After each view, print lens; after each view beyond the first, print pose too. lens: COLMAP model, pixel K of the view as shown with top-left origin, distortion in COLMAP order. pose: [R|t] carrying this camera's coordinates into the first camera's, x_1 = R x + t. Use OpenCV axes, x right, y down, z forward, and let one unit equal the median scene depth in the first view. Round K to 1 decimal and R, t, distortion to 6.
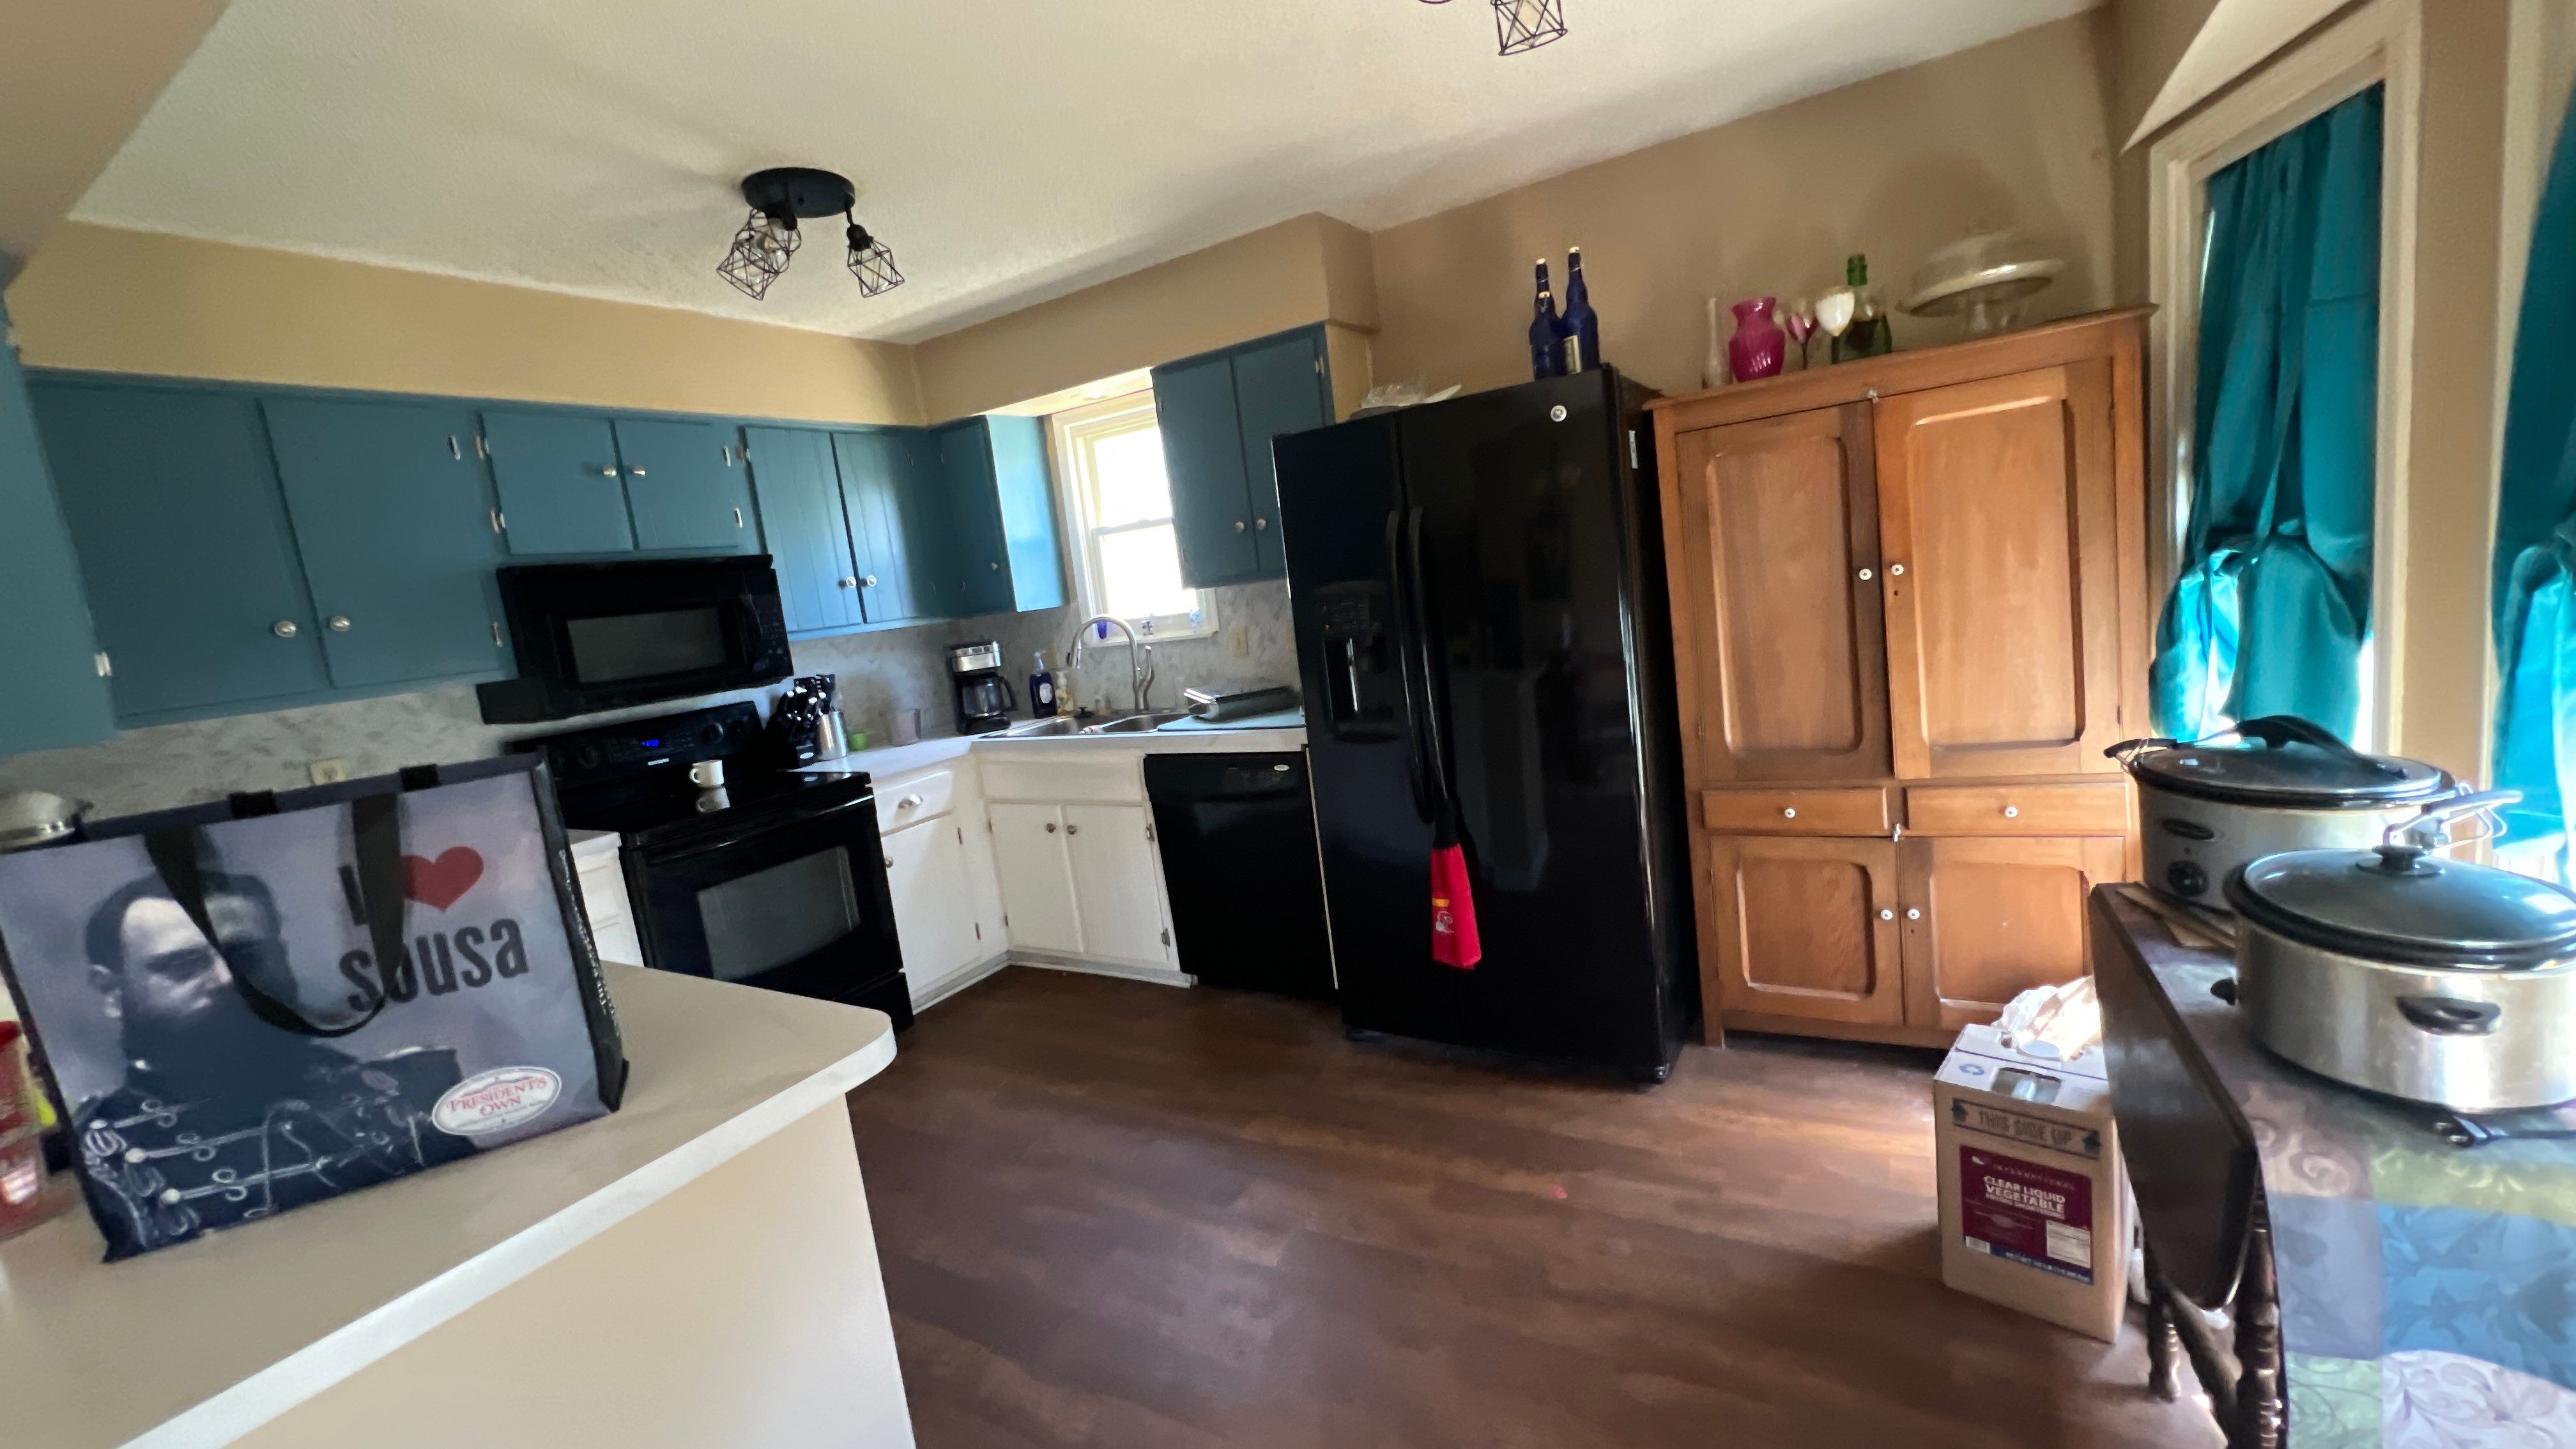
lens RADIAL K [[1037.8, 0, 1288.0], [0, 1037.8, 724.5], [0, 0, 1]] dist [0.000173, -0.000135]
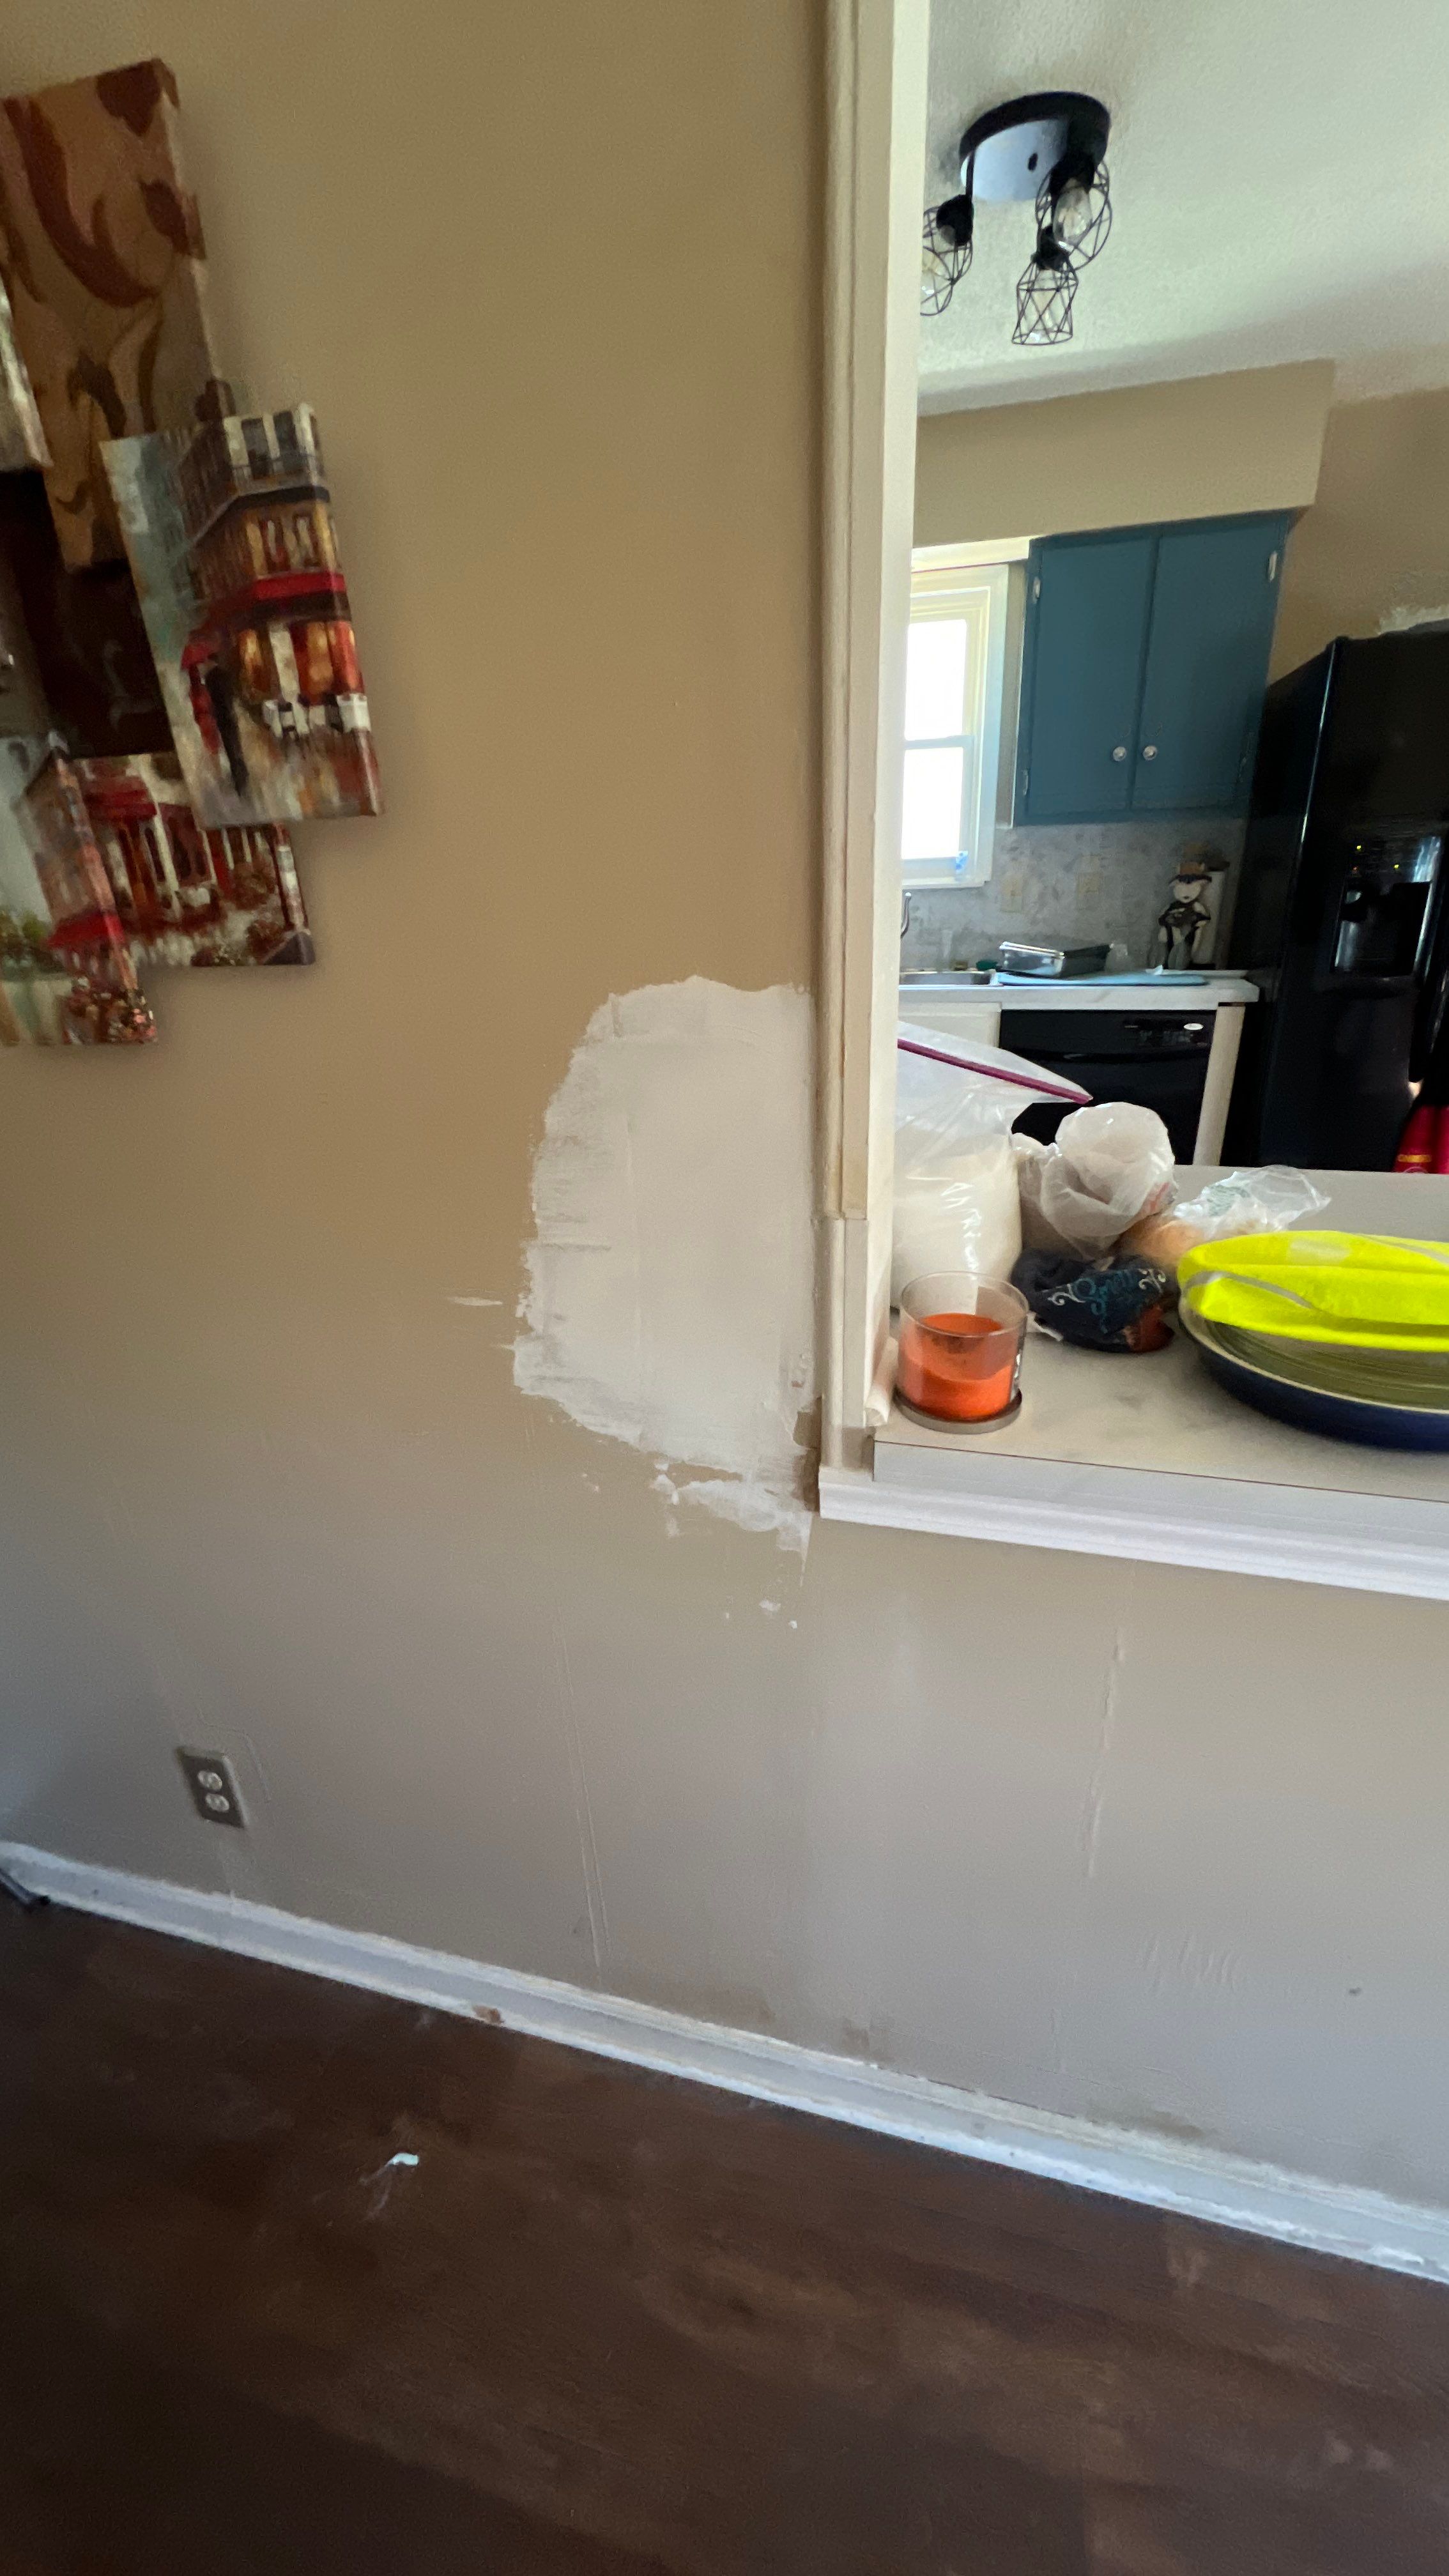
lens RADIAL K [[1037.8, 0, 724.5], [0, 1037.8, 1288.0], [0, 0, 1]] dist [0.000173, -0.000135]
pose [[0.957981, -0.024495, 0.285783, -0.650427], [-0.042256, 0.973423, 0.225082, 0.073033], [-0.283701, -0.227700, 0.931486, 0.153902]]
